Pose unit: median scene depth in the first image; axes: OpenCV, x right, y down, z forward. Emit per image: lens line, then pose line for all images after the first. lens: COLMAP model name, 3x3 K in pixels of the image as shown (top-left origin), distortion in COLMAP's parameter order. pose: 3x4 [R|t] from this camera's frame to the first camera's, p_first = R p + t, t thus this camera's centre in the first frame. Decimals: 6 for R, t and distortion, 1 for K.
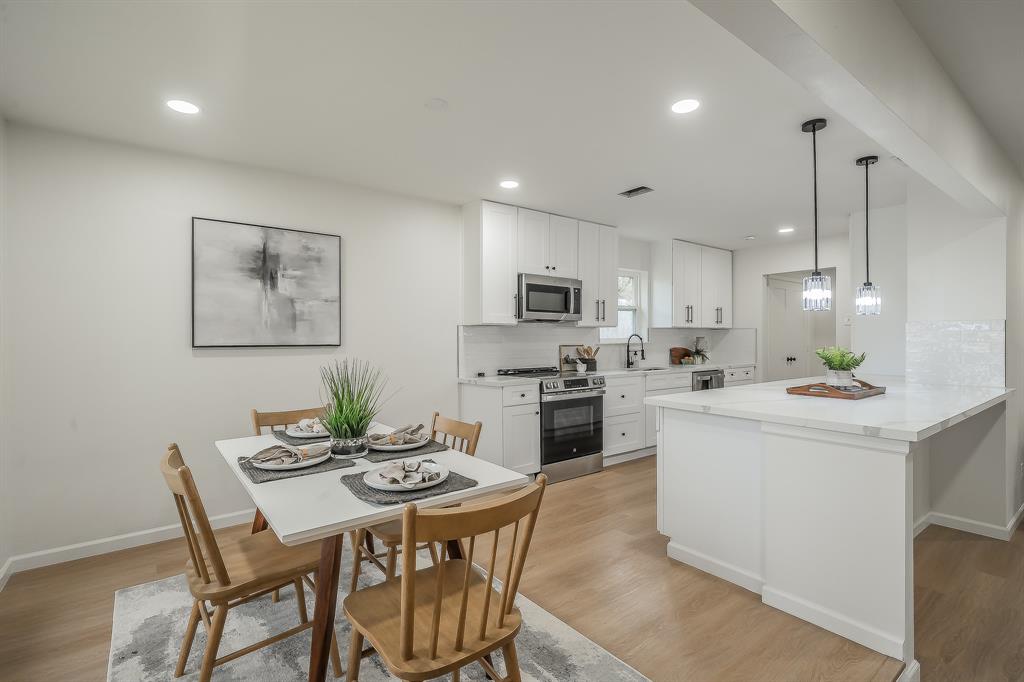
lens RADIAL K [[487.4, 0, 537.1], [0, 487.4, 335.7], [0, 0, 1]] dist [-0.000518, 0.000050]
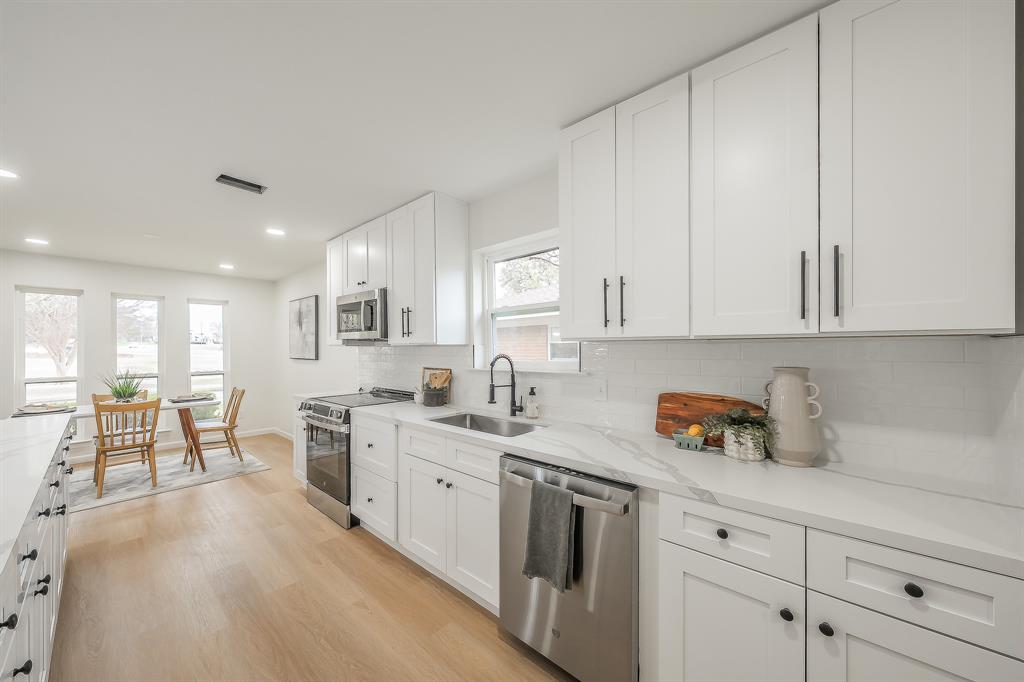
lens RADIAL K [[386.1, 0, 508.4], [0, 386.1, 330.6], [0, 0, 1]] dist [-0.000136, -0.000085]
pose [[0.116998, -0.036565, -0.992459, 1.069031], [0.013358, 0.999290, -0.035242, -0.025696], [0.993042, -0.009134, 0.117403, 1.601341]]
